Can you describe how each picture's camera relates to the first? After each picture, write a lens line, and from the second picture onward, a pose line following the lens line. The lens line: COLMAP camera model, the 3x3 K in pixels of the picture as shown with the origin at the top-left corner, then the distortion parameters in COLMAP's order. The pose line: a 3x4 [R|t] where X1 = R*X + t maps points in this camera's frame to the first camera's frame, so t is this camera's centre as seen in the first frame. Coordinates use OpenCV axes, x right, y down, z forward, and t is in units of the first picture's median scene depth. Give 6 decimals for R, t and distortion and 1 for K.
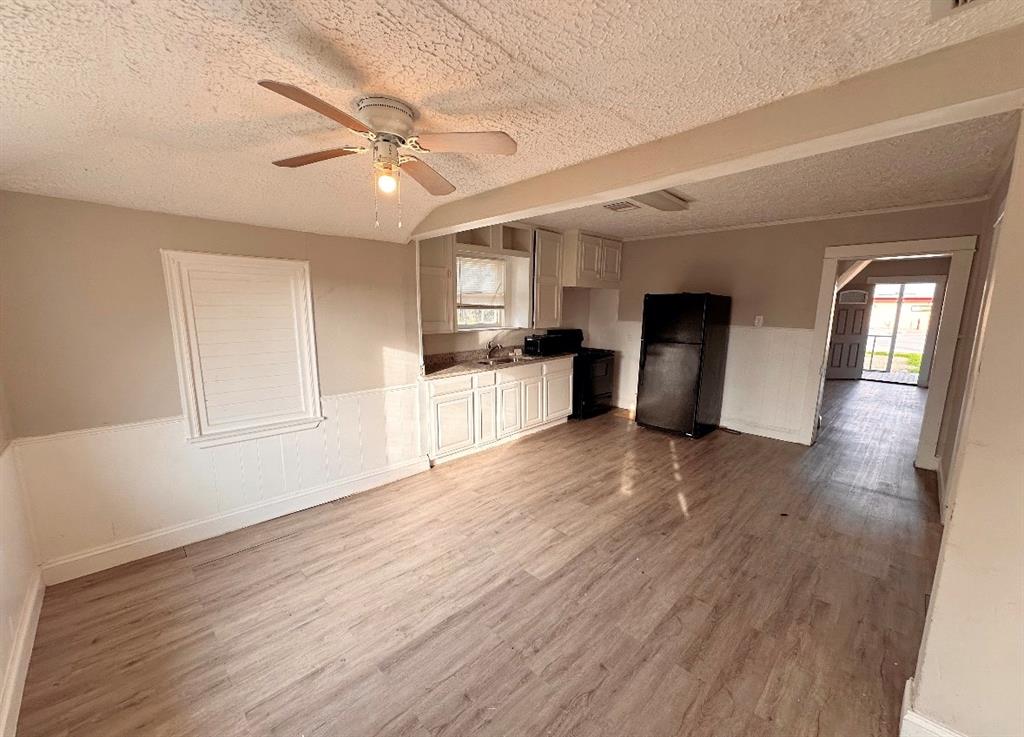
lens RADIAL K [[407.9, 0, 510.5], [0, 407.9, 369.9], [0, 0, 1]] dist [-0.000643, 0.000045]
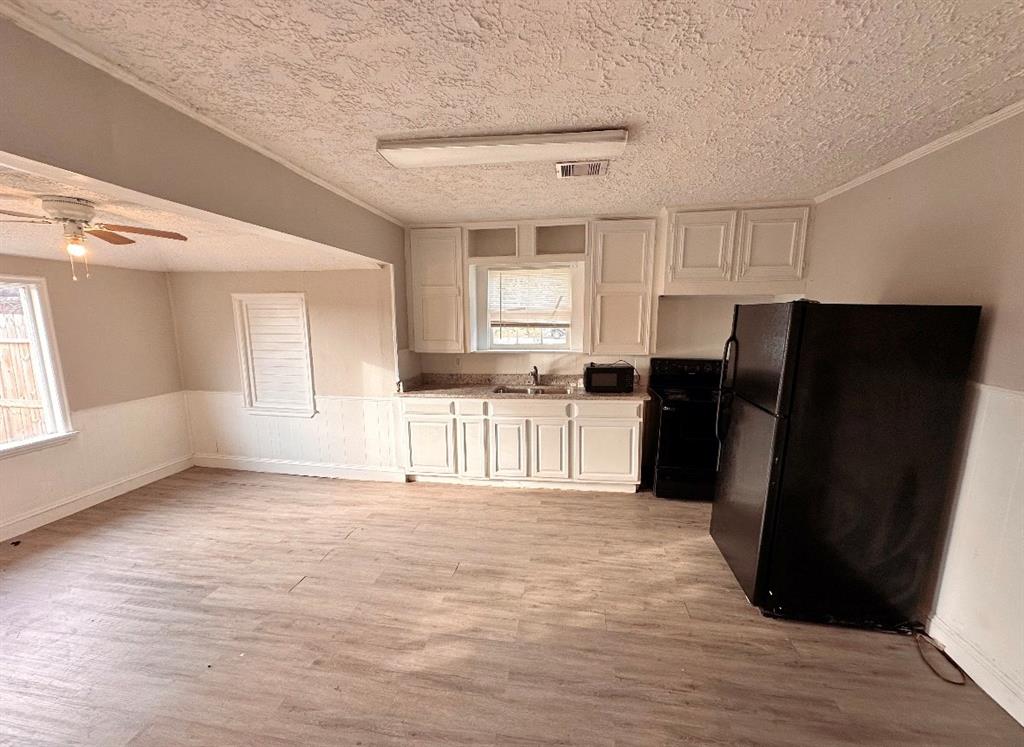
lens RADIAL K [[407.4, 0, 518.8], [0, 407.4, 380.4], [0, 0, 1]] dist [-0.003124, 0.000006]
pose [[0.592061, 0.125698, -0.796030, 0.776289], [-0.118485, 0.990604, 0.068297, -0.120921], [0.797135, 0.053882, 0.601392, 0.598023]]
